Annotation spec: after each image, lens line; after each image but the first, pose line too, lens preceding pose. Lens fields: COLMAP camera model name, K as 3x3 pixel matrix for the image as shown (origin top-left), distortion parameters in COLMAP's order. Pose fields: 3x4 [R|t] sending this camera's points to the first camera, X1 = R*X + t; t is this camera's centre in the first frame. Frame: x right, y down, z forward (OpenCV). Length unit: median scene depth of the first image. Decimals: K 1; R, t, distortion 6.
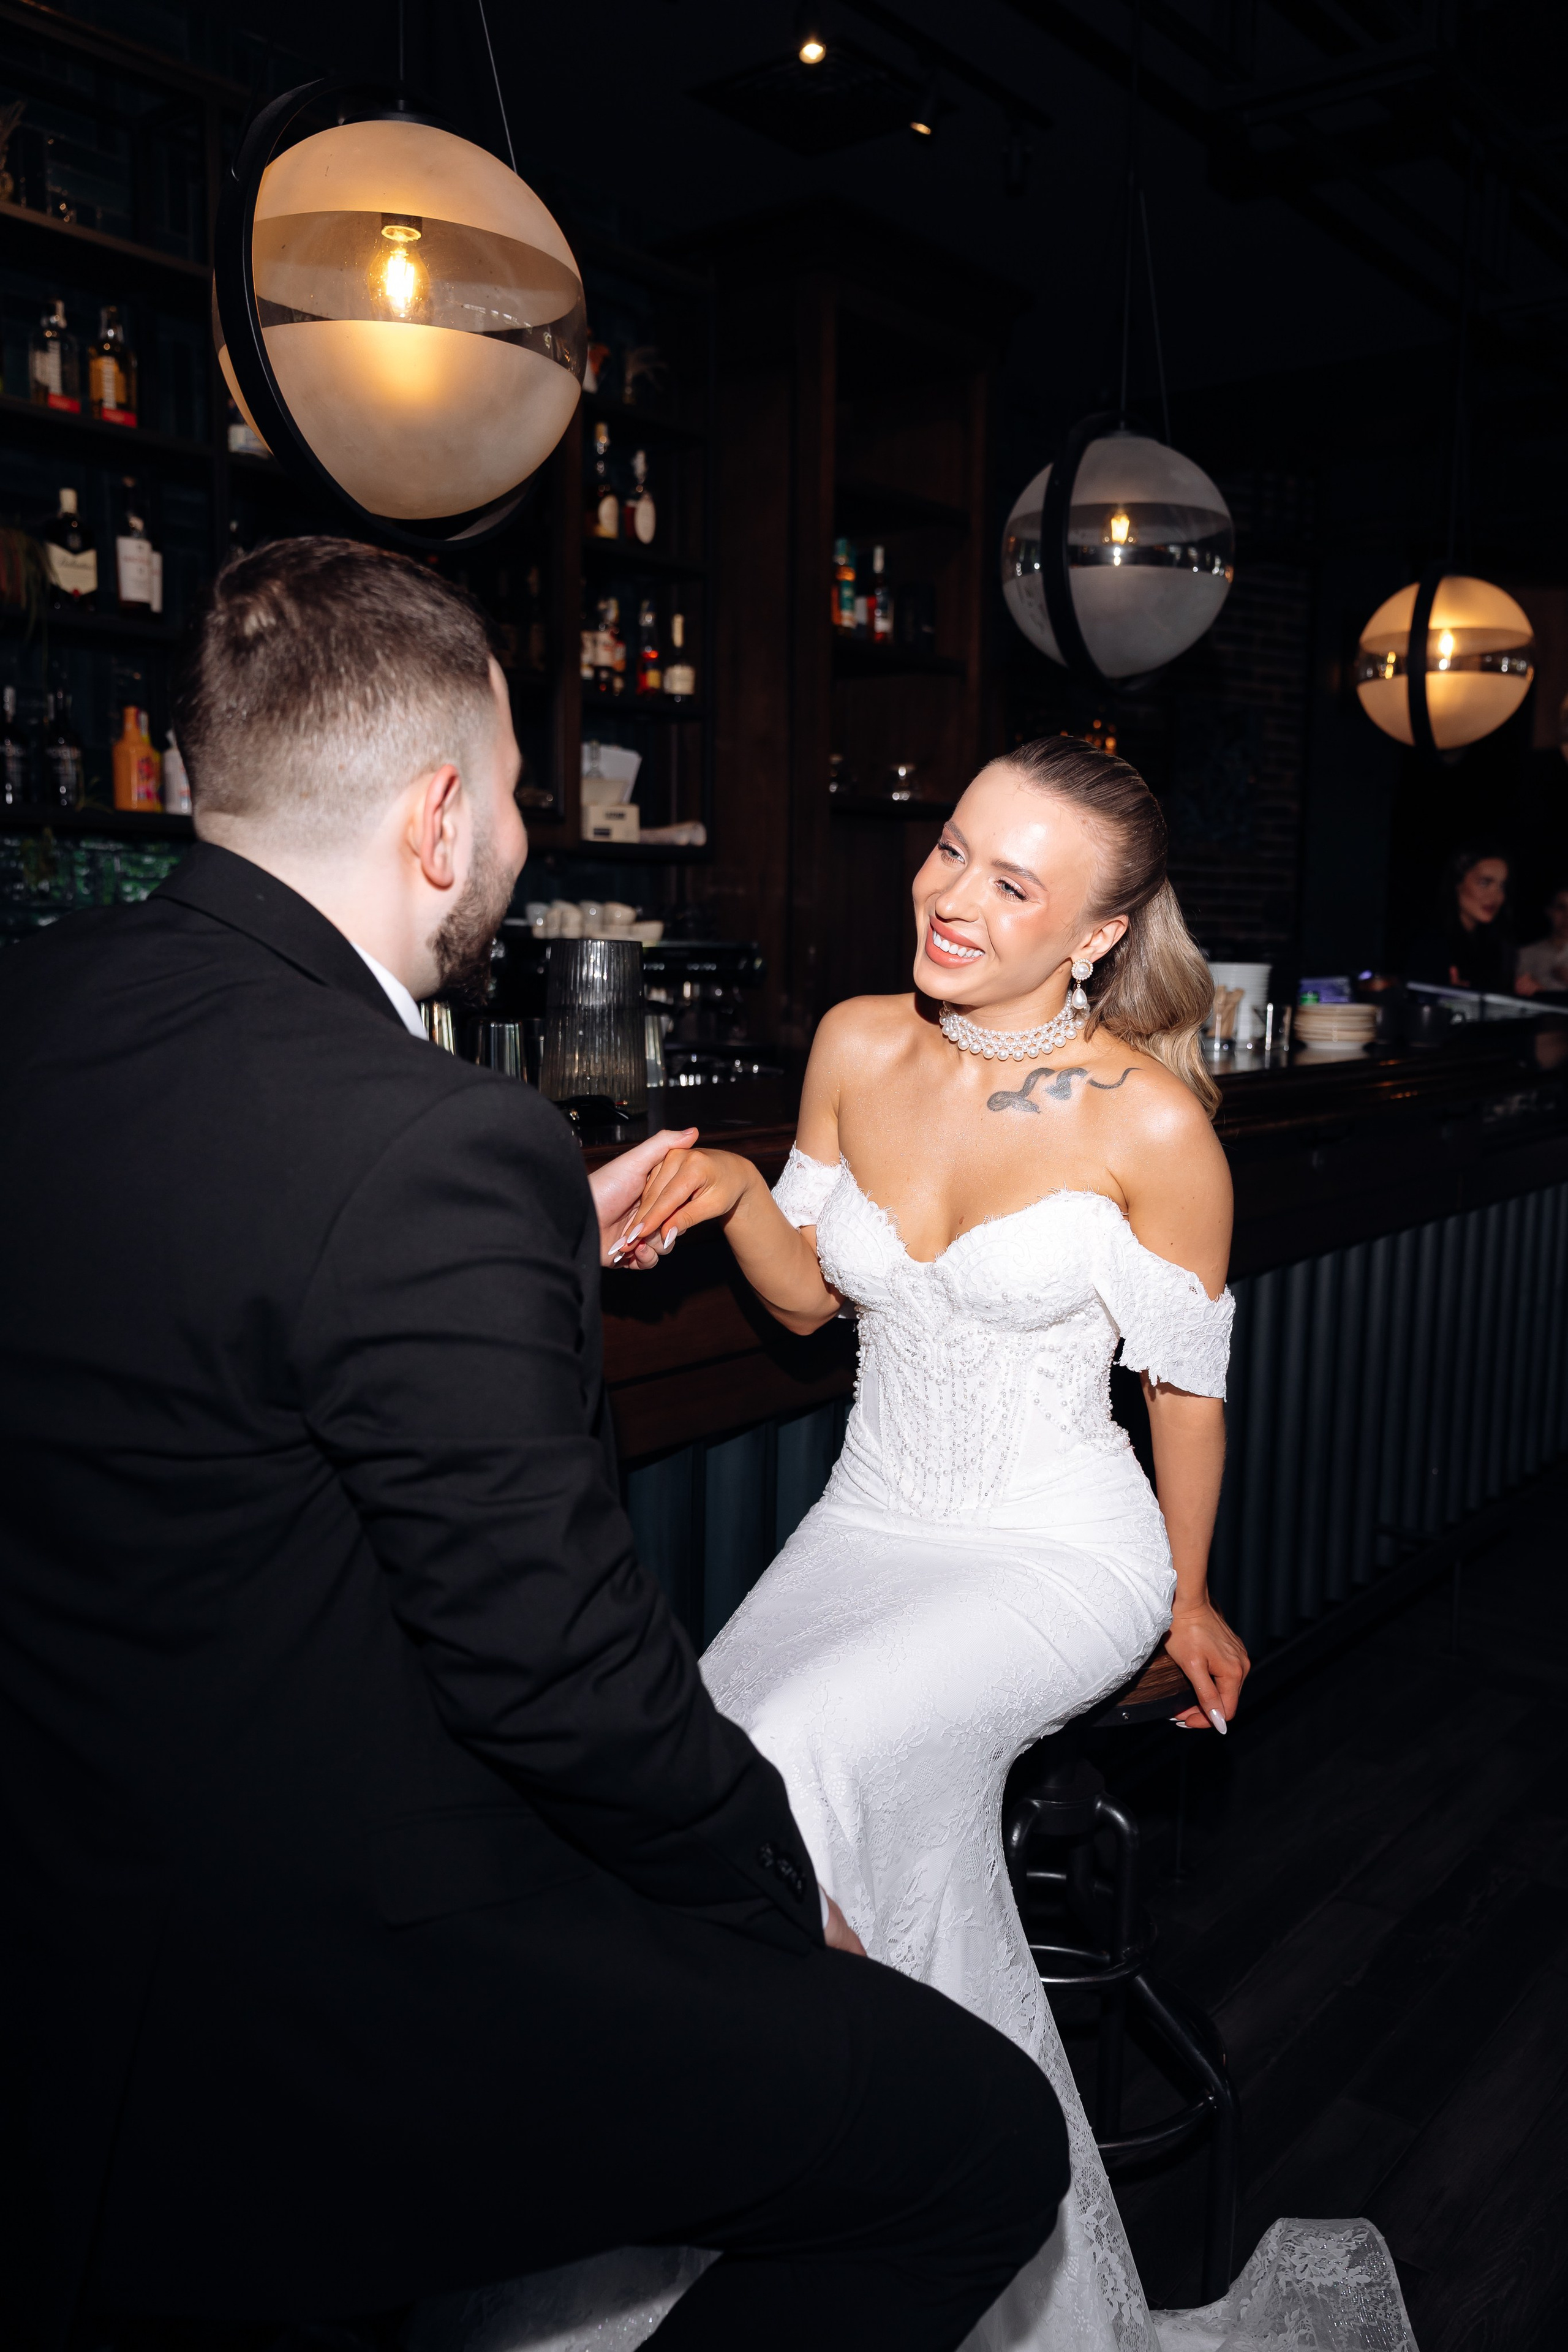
lens RADIAL K [[1870.1, 0, 782.5], [0, 1870.1, 1174.7], [0, 0, 1]] dist [0.006843, 0.002143]
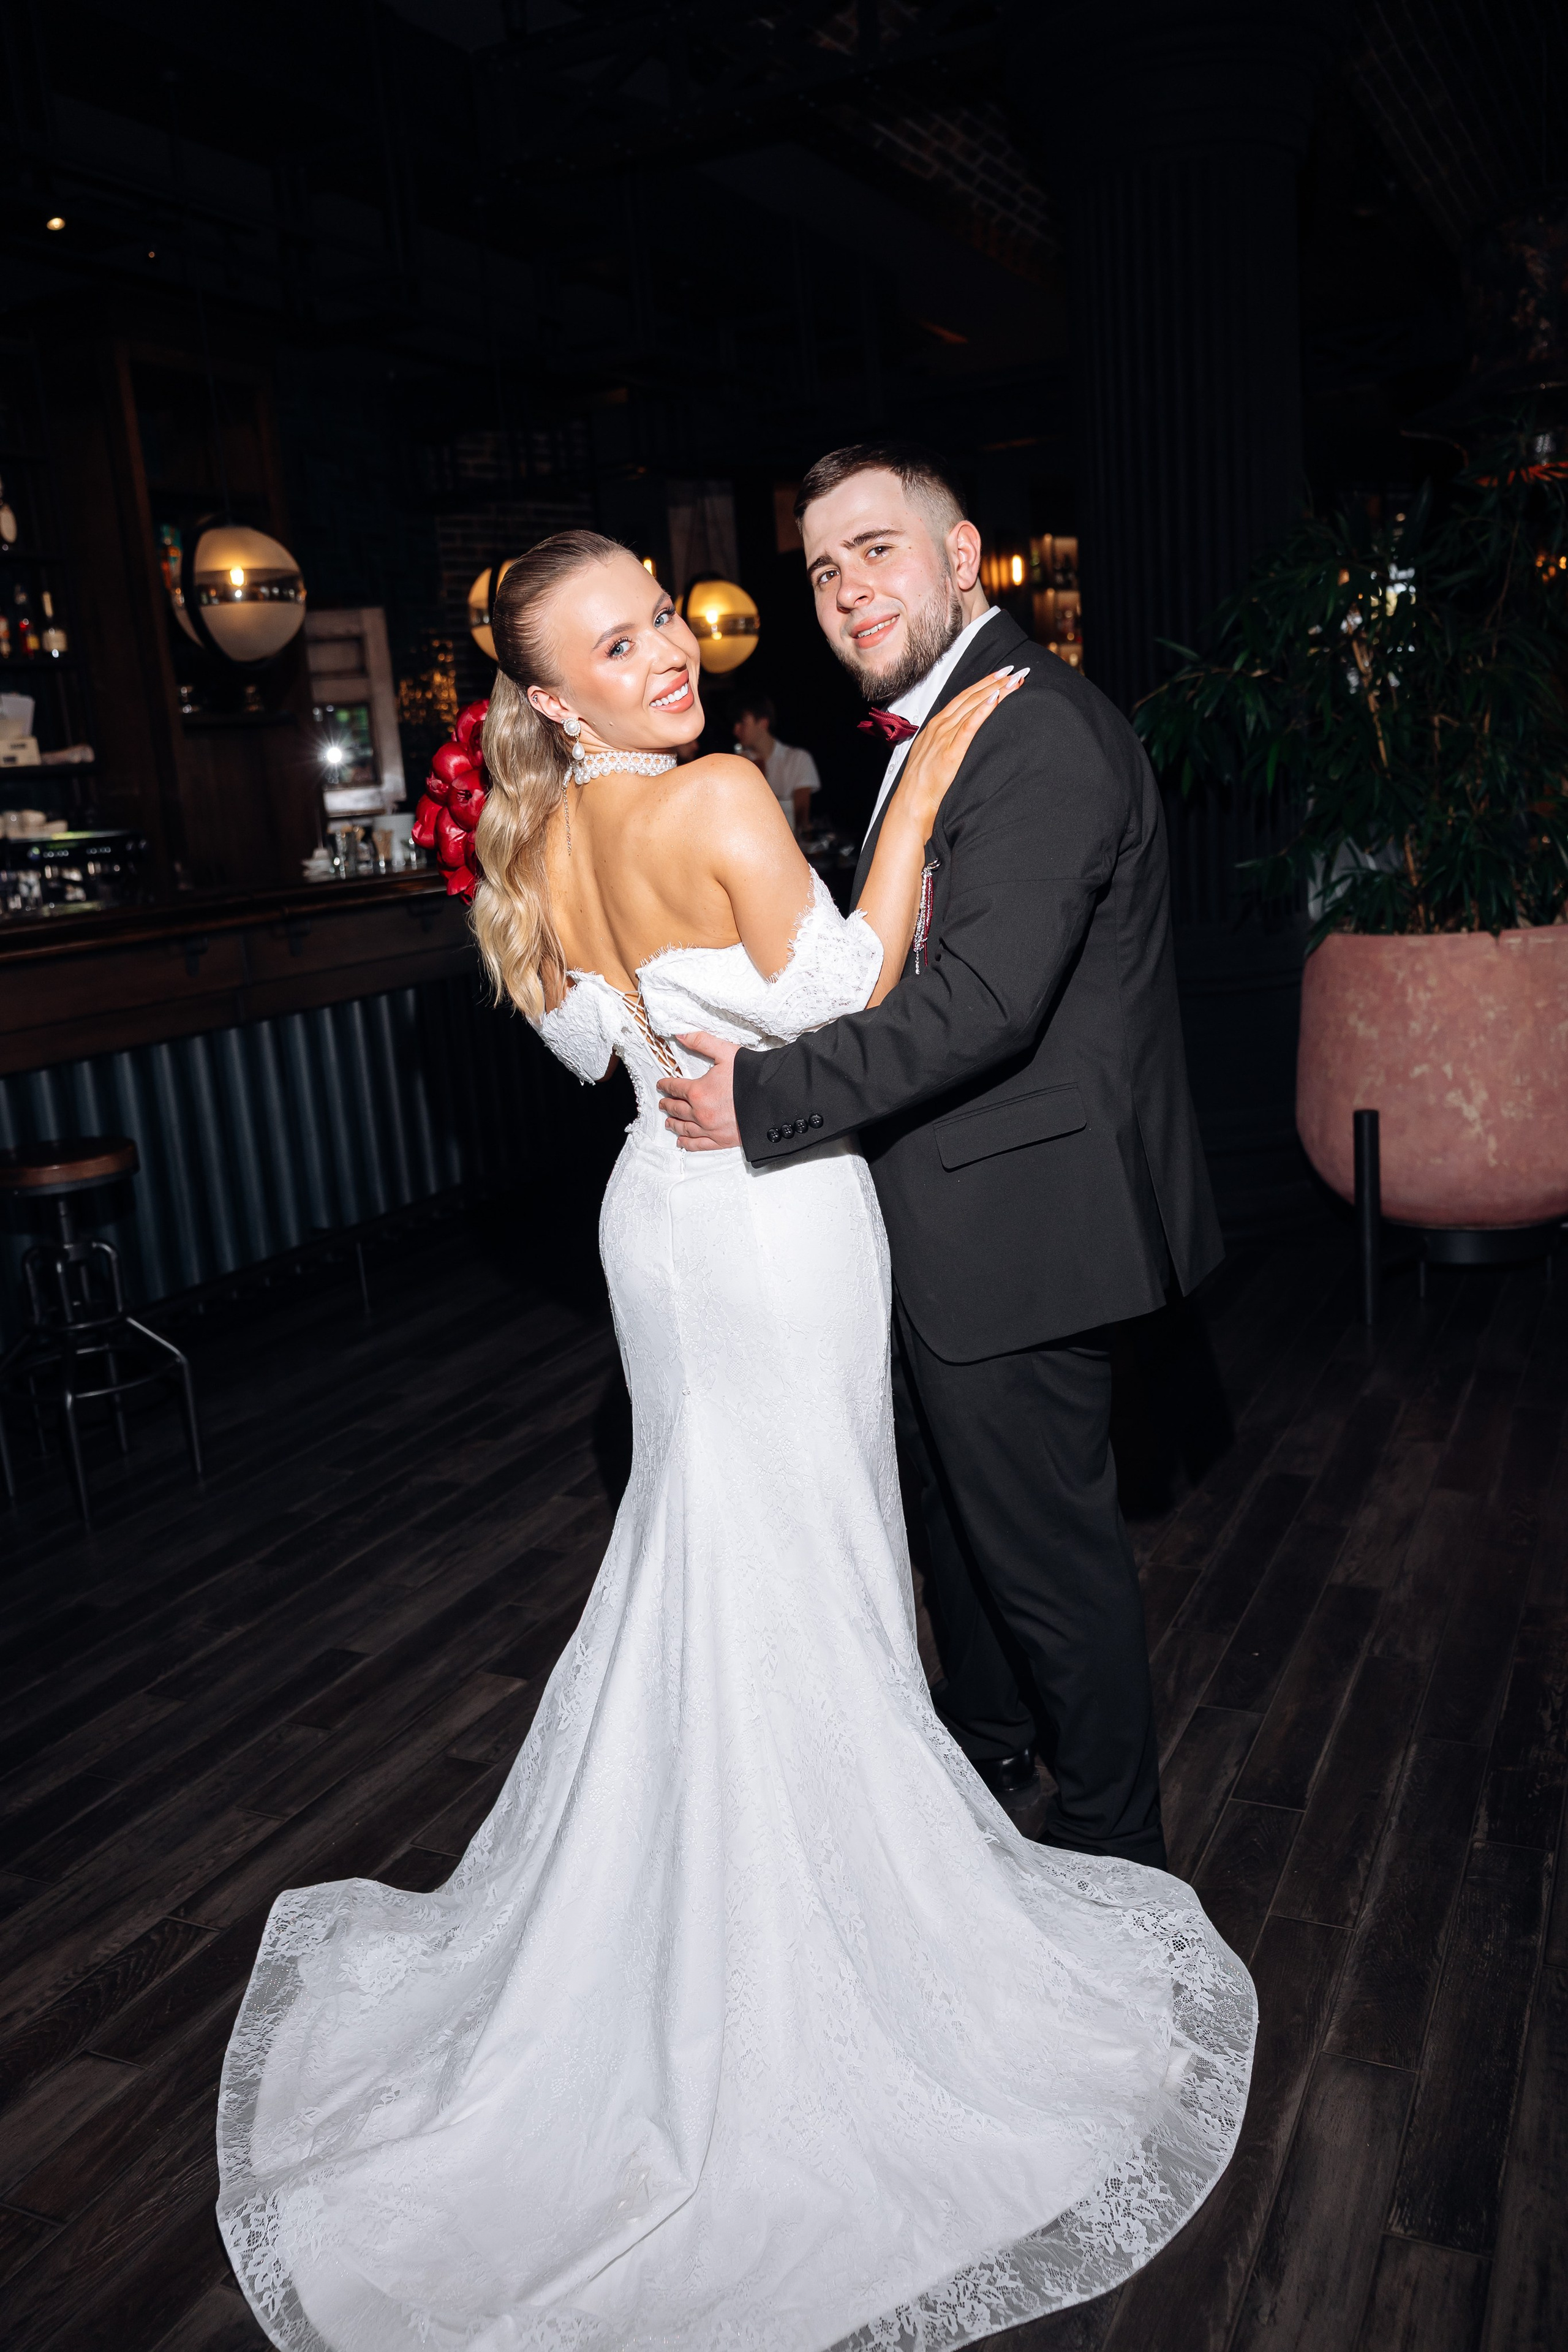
lens RADIAL K [[1870.1, 0, 786.2], [0, 1870.1, 1176.3], [0, 0, 1]] dist [0.006843, 0.002143]
pose [[0.968959, -0.135387, 0.206855, 0.127531], [0.119859, 0.989068, 0.085898, 0.068640], [-0.216223, -0.058438, 0.974594, -0.472915]]
